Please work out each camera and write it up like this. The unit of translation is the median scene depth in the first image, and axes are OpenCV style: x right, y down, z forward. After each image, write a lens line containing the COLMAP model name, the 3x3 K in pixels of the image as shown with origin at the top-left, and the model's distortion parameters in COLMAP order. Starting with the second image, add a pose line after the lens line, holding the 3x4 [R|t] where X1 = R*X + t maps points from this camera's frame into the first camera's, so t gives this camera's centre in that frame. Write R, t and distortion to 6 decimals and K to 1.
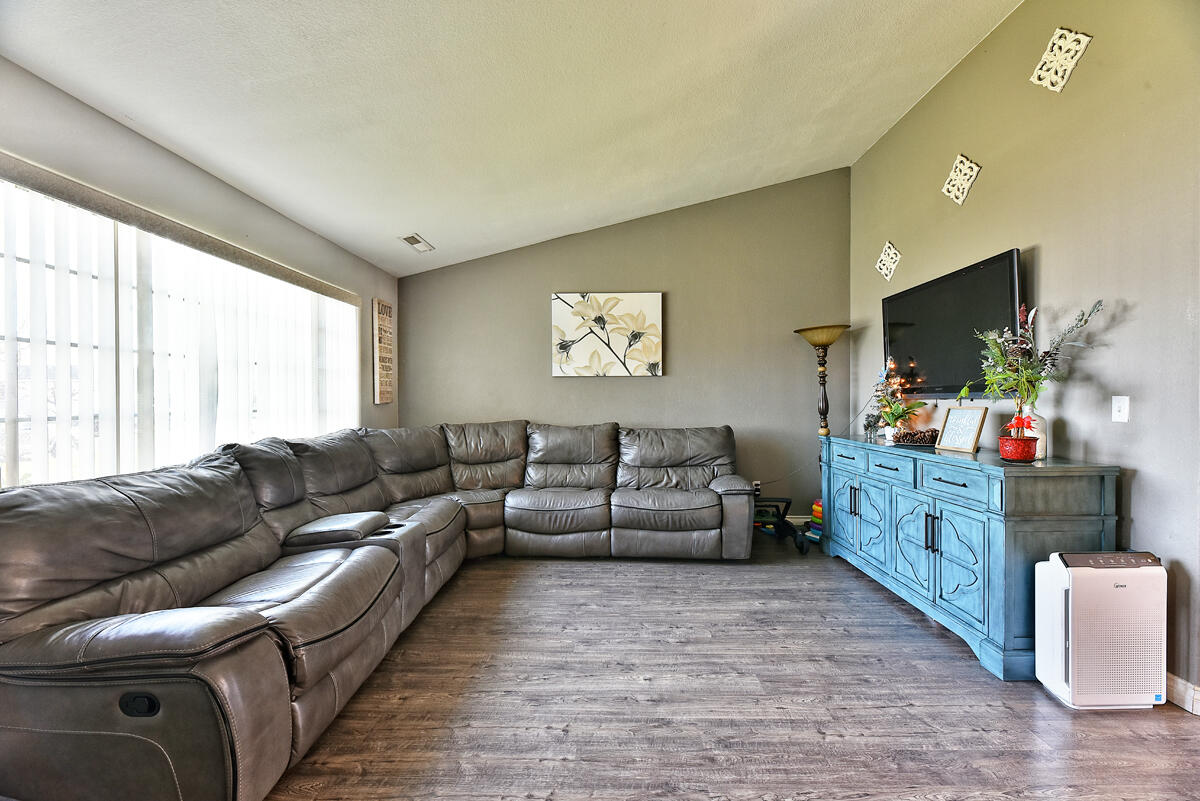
lens RADIAL K [[475.0, 0, 603.5], [0, 475.0, 403.1], [0, 0, 1]] dist [-0.001053, -0.002595]
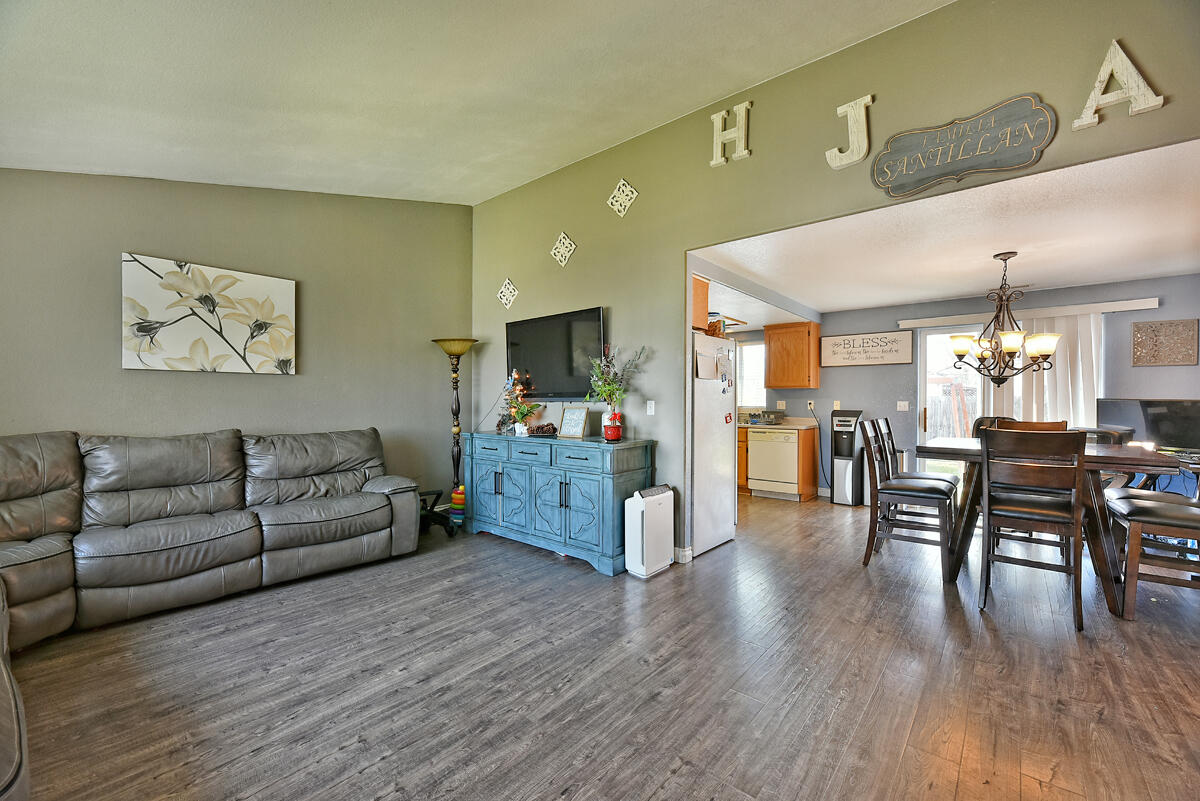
lens RADIAL K [[475.0, 0, 592.5], [0, 475.0, 403.5], [0, 0, 1]] dist [-0.001053, -0.002595]
pose [[0.644188, 0.000492, 0.764867, -0.341897], [0.002519, 0.999993, -0.002764, 0.000565], [-0.764863, 0.003707, 0.644182, 0.005077]]
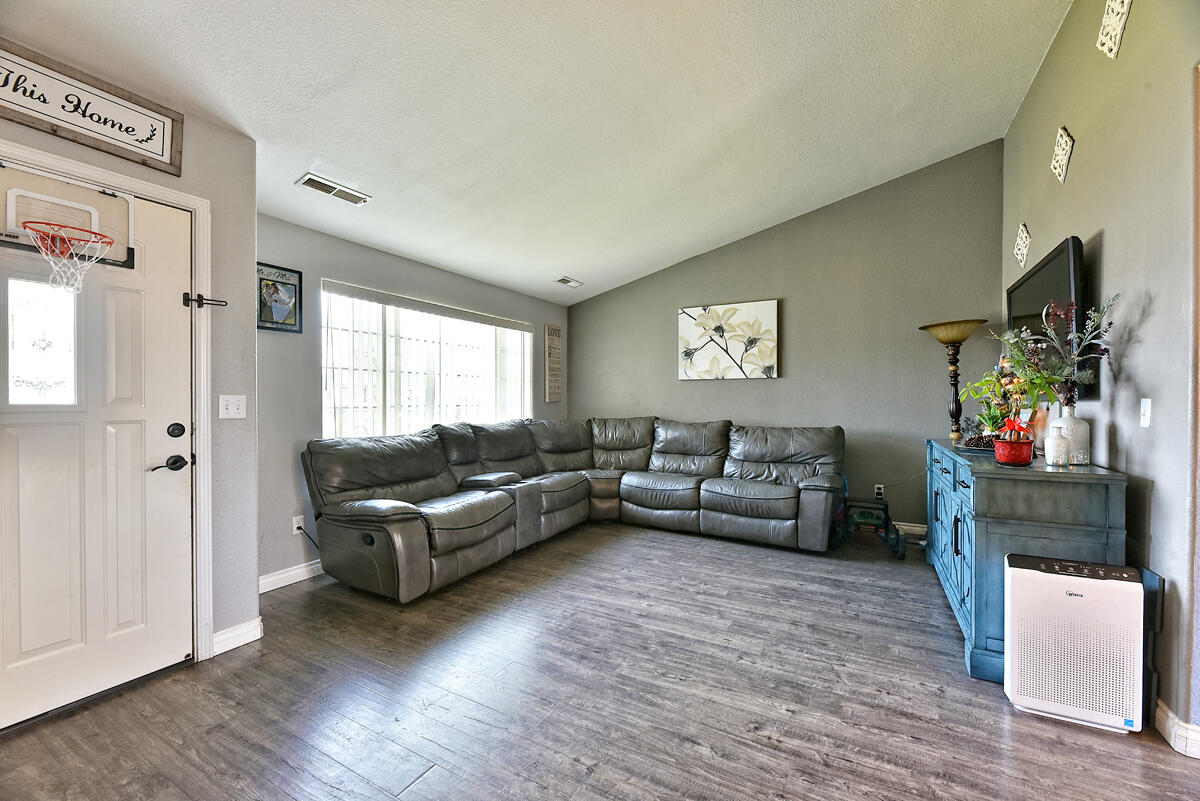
lens RADIAL K [[475.0, 0, 608.9], [0, 475.0, 404.6], [0, 0, 1]] dist [-0.001053, -0.002595]
pose [[0.890237, 0.010485, -0.455377, 0.472780], [-0.009408, 0.999945, 0.004630, 0.001540], [0.455400, 0.000162, 0.890287, -0.207204]]
